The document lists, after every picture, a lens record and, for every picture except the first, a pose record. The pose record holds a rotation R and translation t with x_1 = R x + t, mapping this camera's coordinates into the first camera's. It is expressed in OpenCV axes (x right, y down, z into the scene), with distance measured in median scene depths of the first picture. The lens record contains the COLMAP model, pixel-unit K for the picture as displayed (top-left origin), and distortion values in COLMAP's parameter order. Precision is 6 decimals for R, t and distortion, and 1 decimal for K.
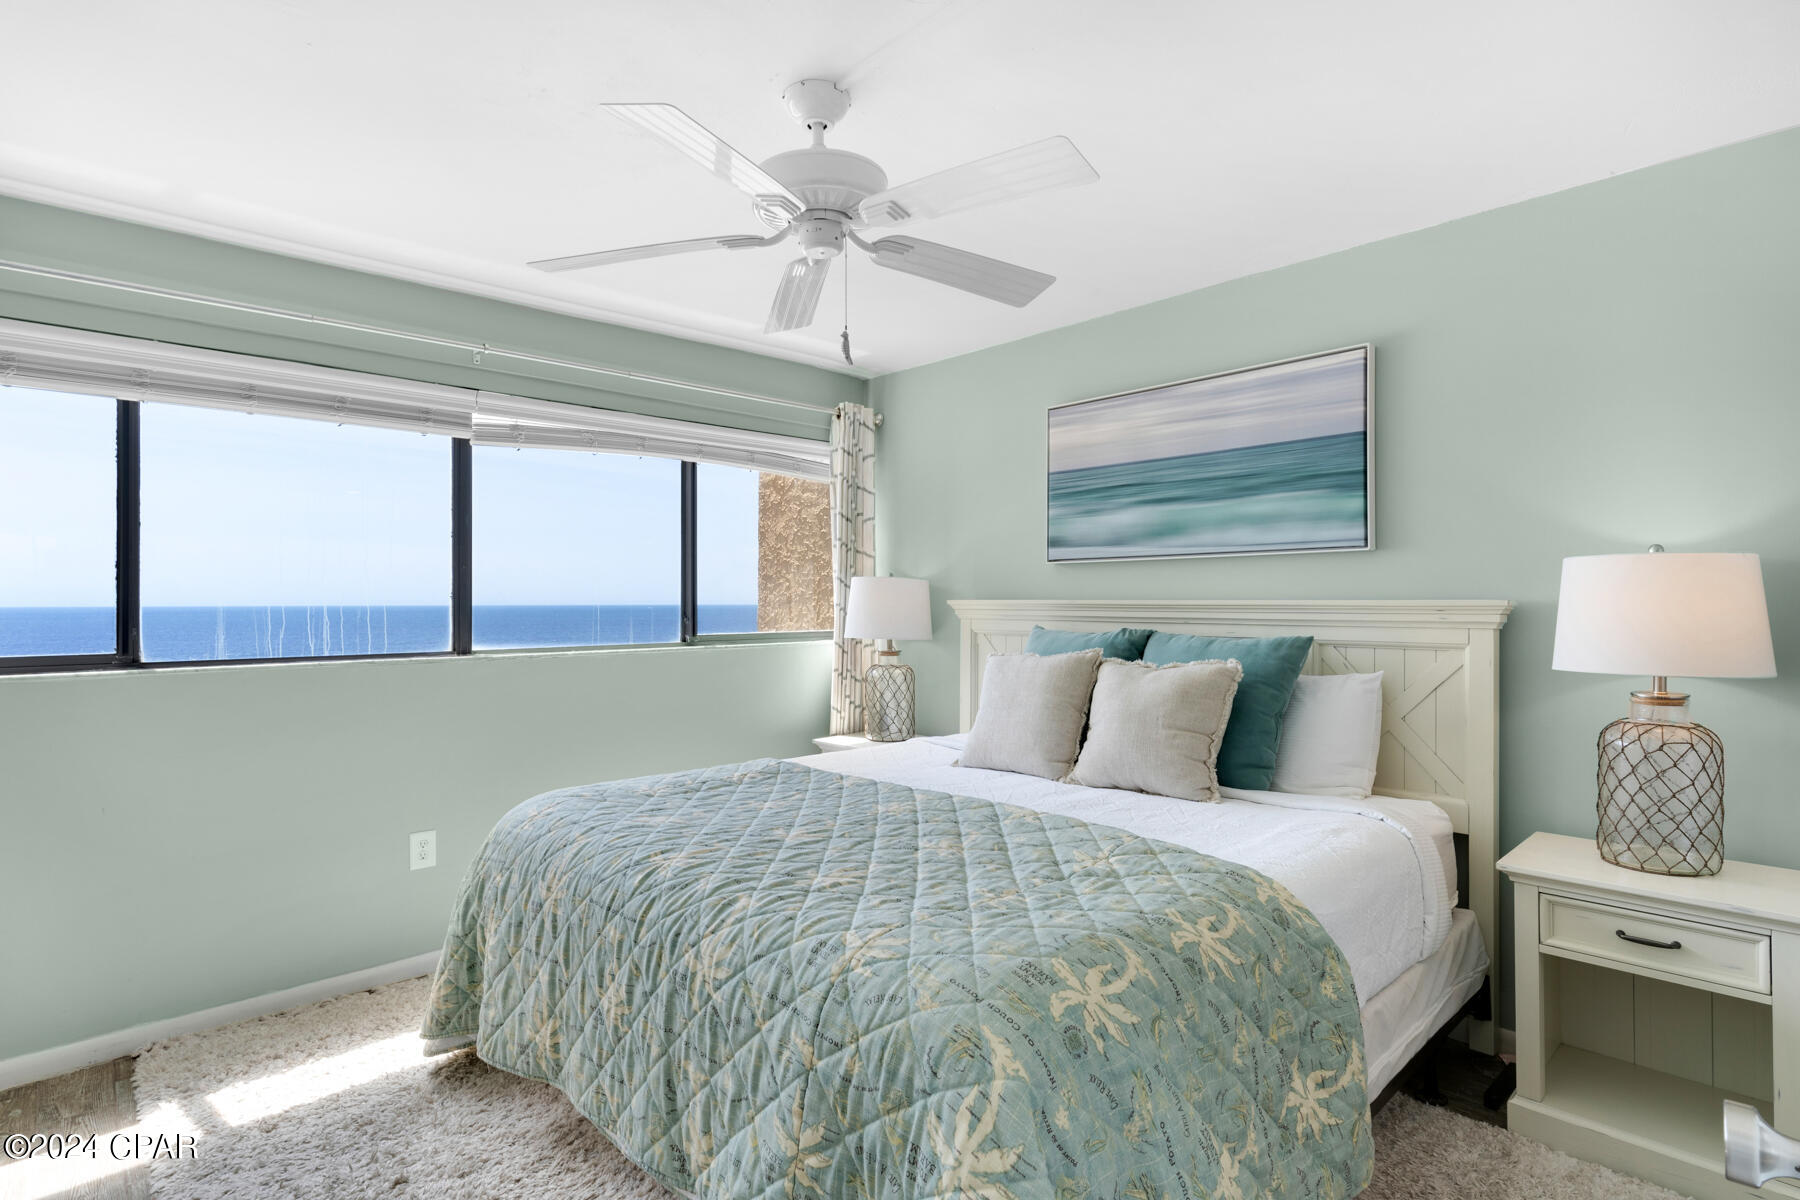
lens RADIAL K [[907.6, 0, 896.8], [0, 907.6, 599.0], [0, 0, 1]] dist [0.004090, 0.001225]
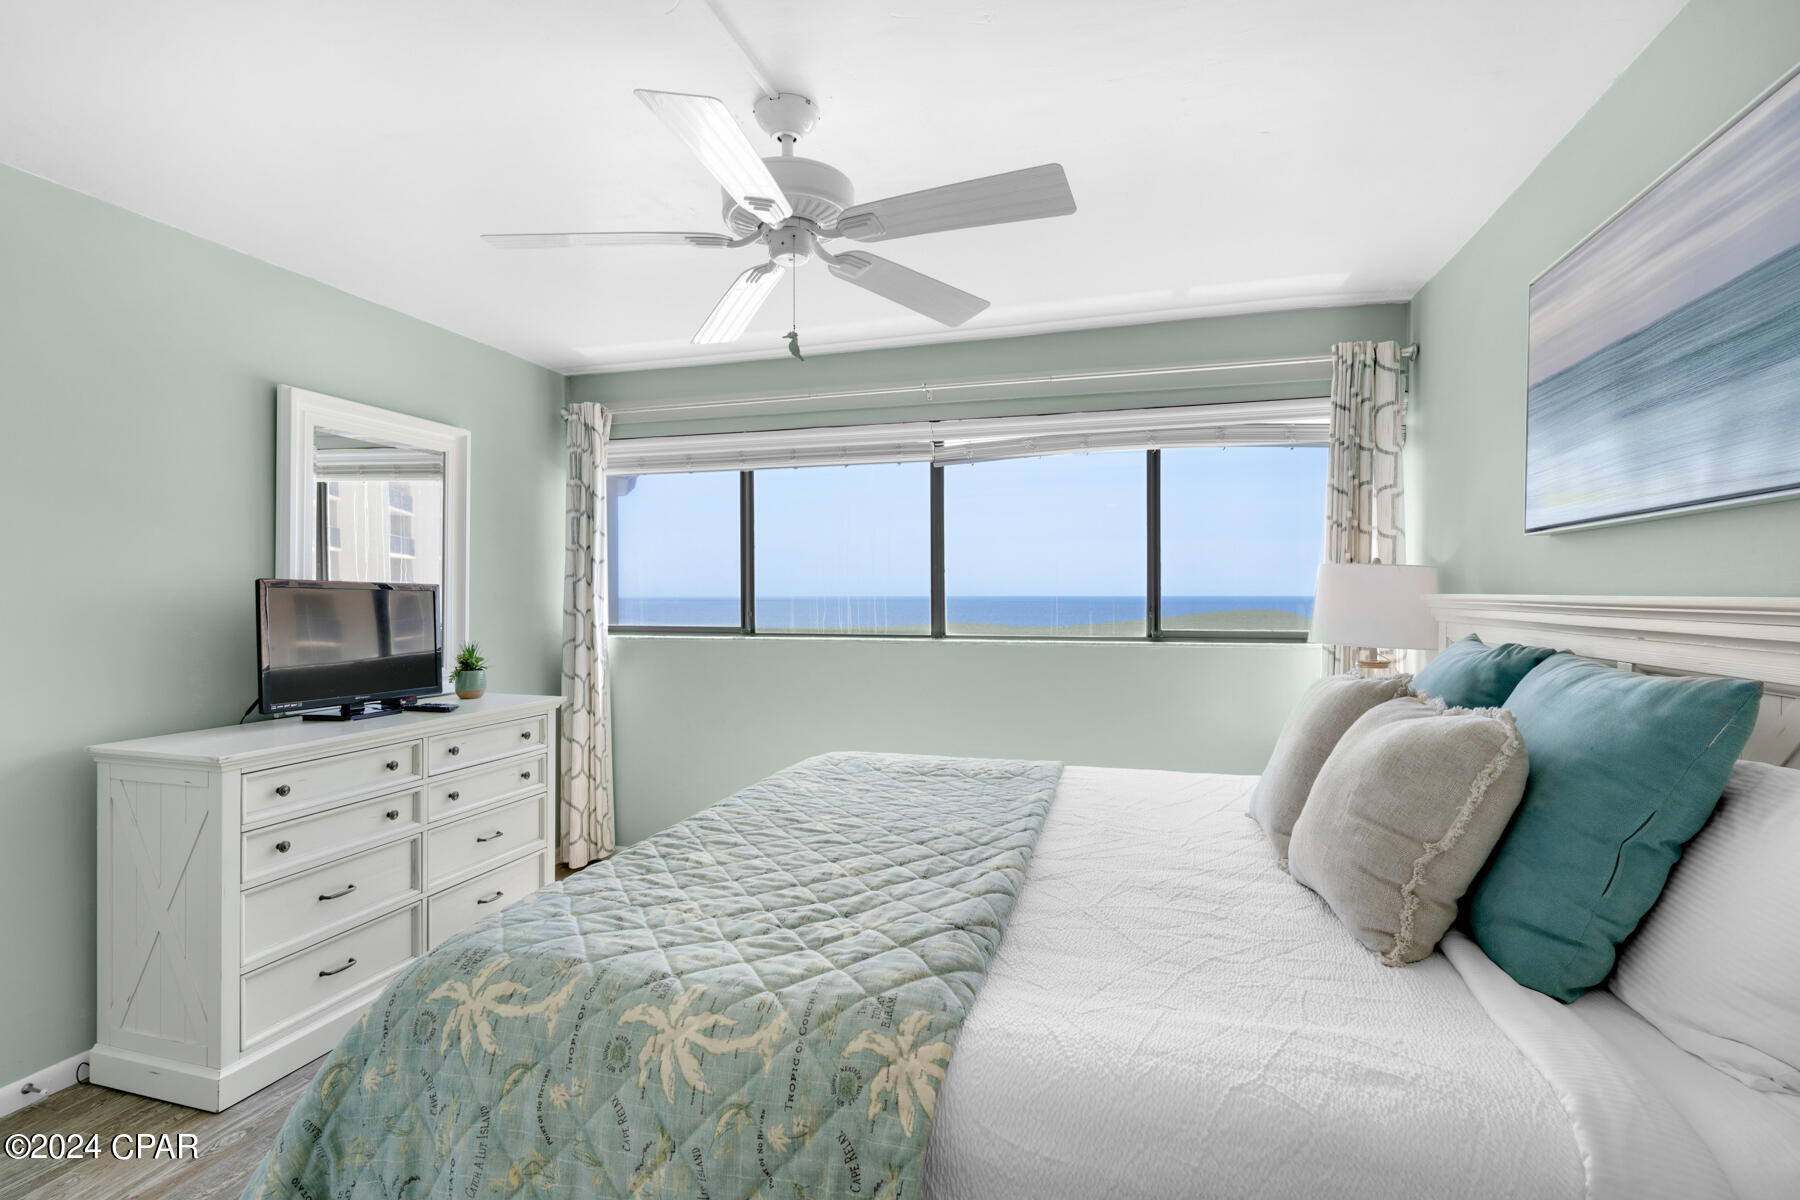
lens RADIAL K [[865.6, 0, 913.8], [0, 865.6, 591.2], [0, 0, 1]] dist [0.002946, 0.000464]
pose [[0.514865, -0.000892, -0.857271, 0.616516], [0.002924, 0.999995, 0.000716, -0.003484], [0.857266, -0.002876, 0.514865, 0.451116]]
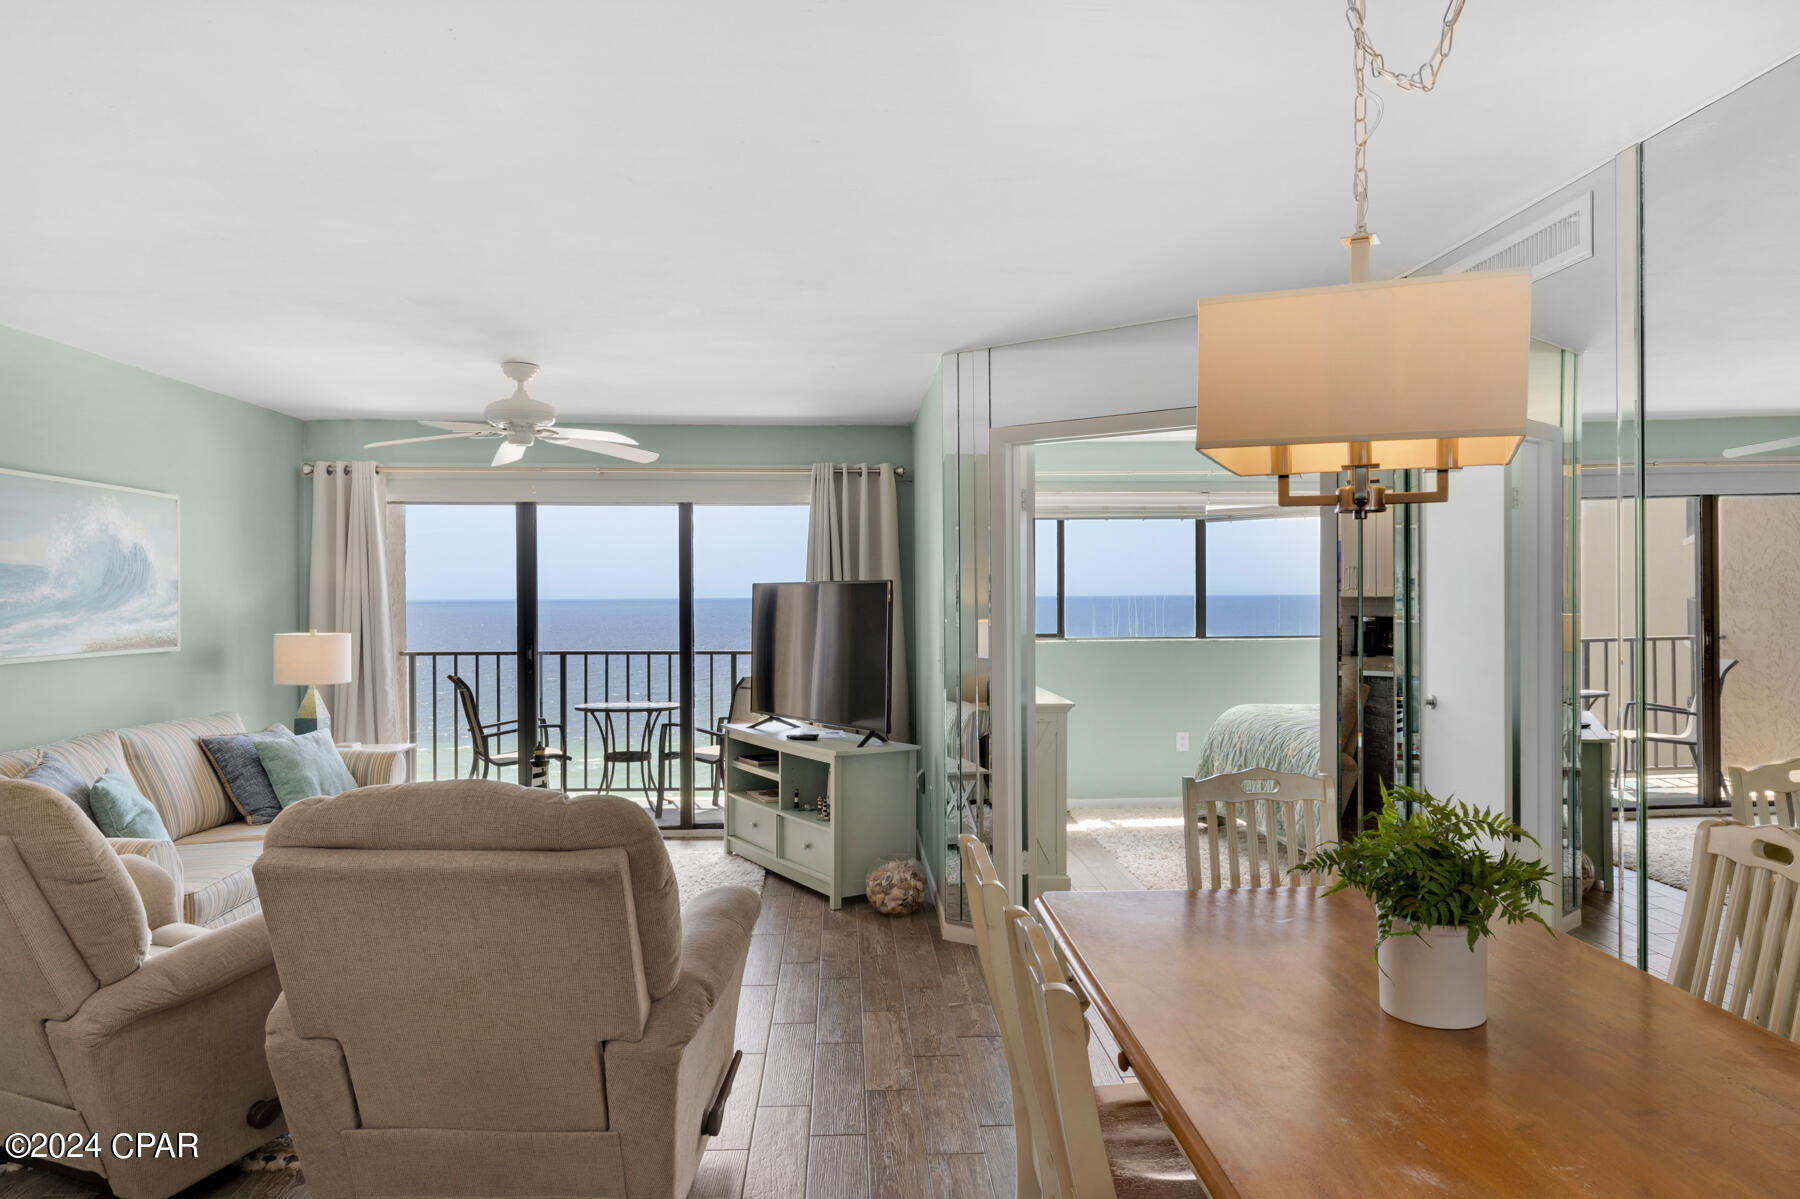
lens RADIAL K [[1123.8, 0, 908.5], [0, 1123.8, 603.7], [0, 0, 1]] dist [-0.010918, 0.003683]
pose [[0.770227, 0.003564, -0.637760, 0.593096], [0.005741, 0.999905, 0.012522, -0.047491], [0.637744, -0.013307, 0.770134, -1.301200]]
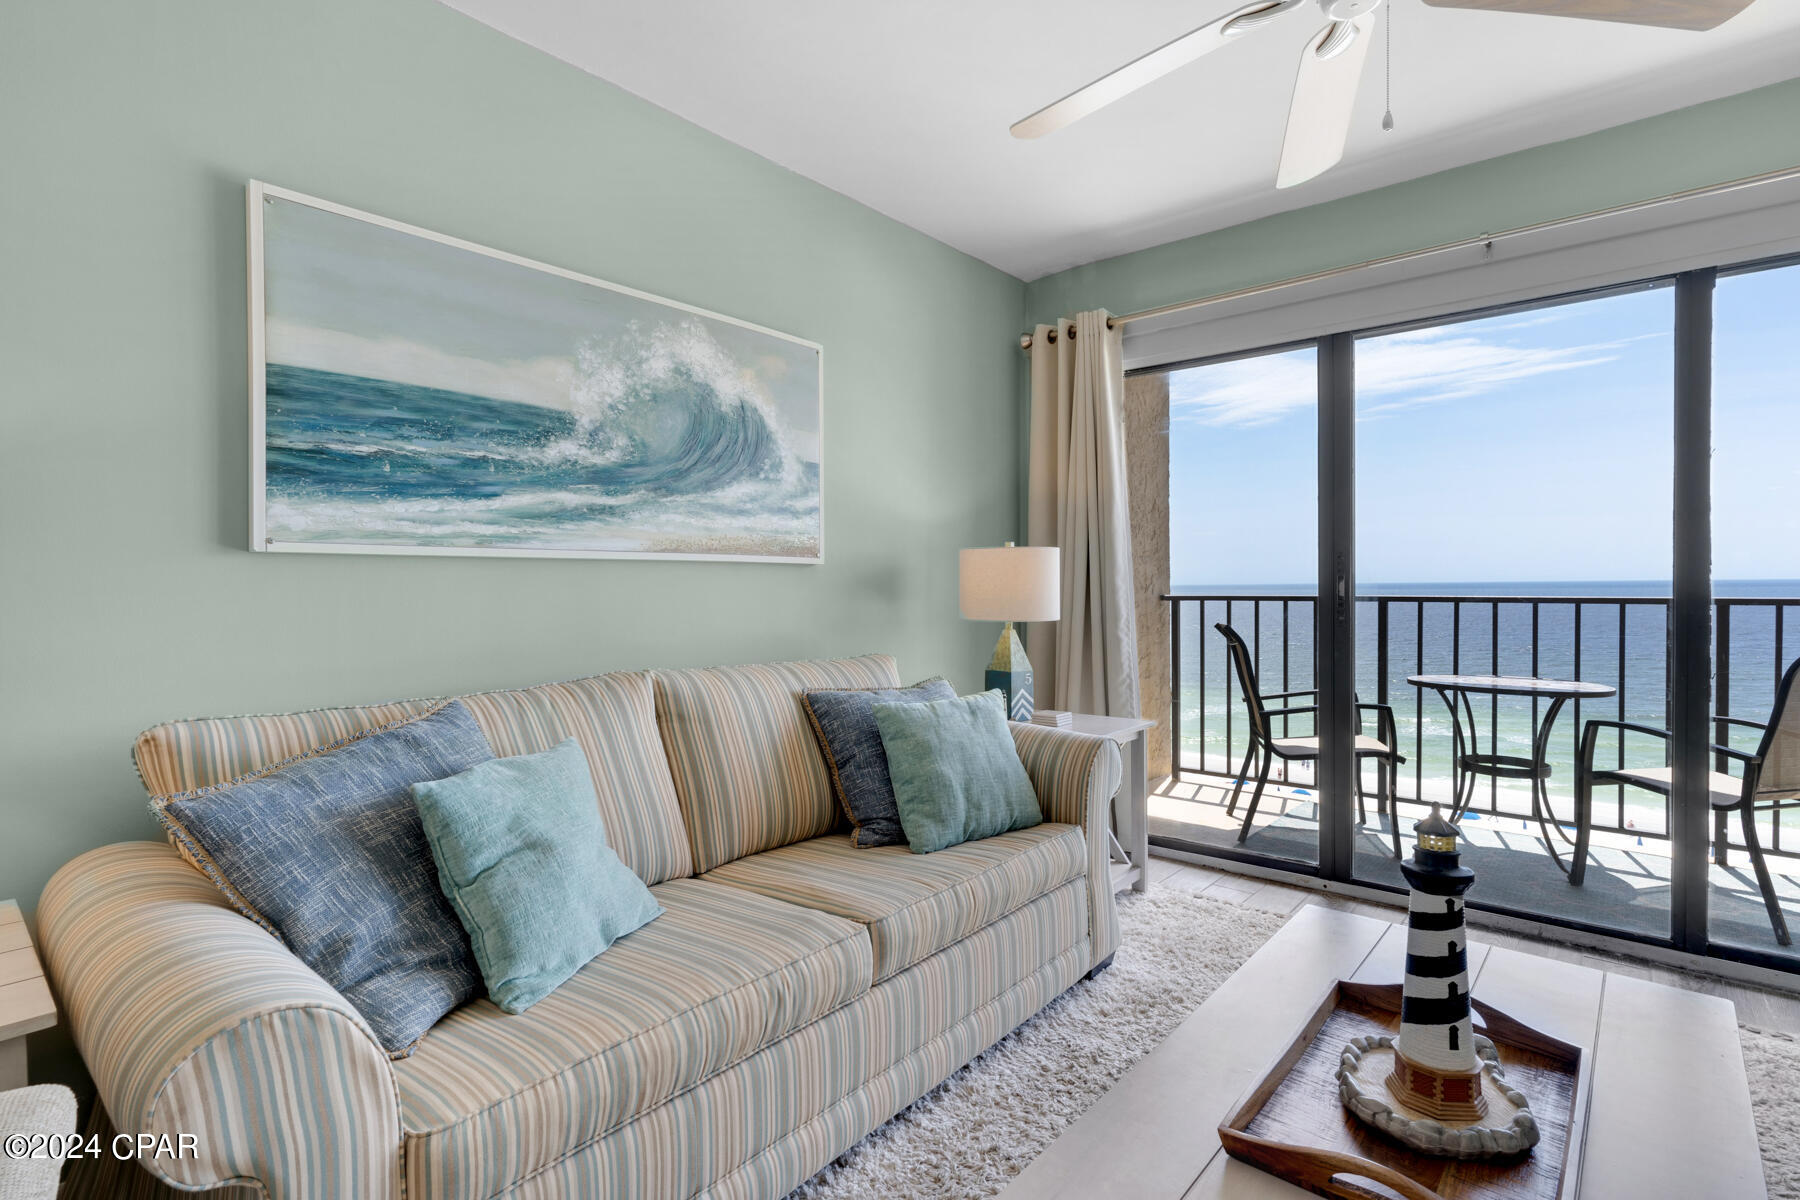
lens RADIAL K [[865.6, 0, 897.5], [0, 865.6, 600.7], [0, 0, 1]] dist [0.002946, 0.000464]
pose [[0.109288, 0.017694, -0.993853, -0.469237], [0.013922, 0.999716, 0.019330, 0.067502], [0.993913, -0.015949, 0.109011, -0.686663]]
